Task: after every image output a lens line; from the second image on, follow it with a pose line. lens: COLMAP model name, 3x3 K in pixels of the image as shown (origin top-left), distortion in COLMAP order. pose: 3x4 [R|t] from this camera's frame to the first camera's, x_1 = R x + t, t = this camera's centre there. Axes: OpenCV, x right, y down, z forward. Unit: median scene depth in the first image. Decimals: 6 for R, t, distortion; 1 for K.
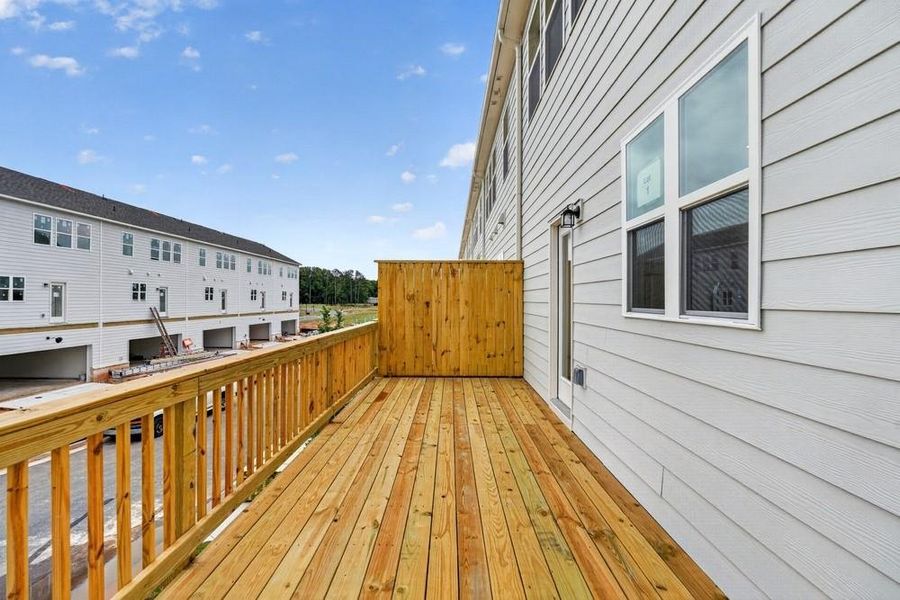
lens RADIAL K [[395.8, 0, 450.9], [0, 395.8, 300.2], [0, 0, 1]] dist [-0.000365, -0.000016]
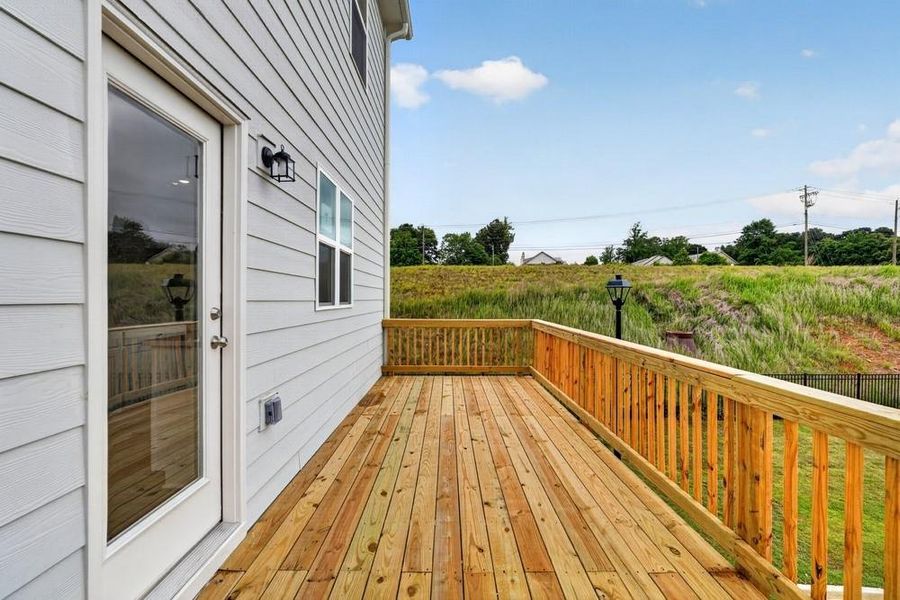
lens RADIAL K [[395.8, 0, 449.0], [0, 395.8, 299.0], [0, 0, 1]] dist [-0.000365, -0.000016]
pose [[-0.999970, -0.007621, -0.001145, 0.032687], [-0.007623, 0.999970, 0.001502, 0.001885], [0.001133, 0.001511, -0.999998, 1.827920]]
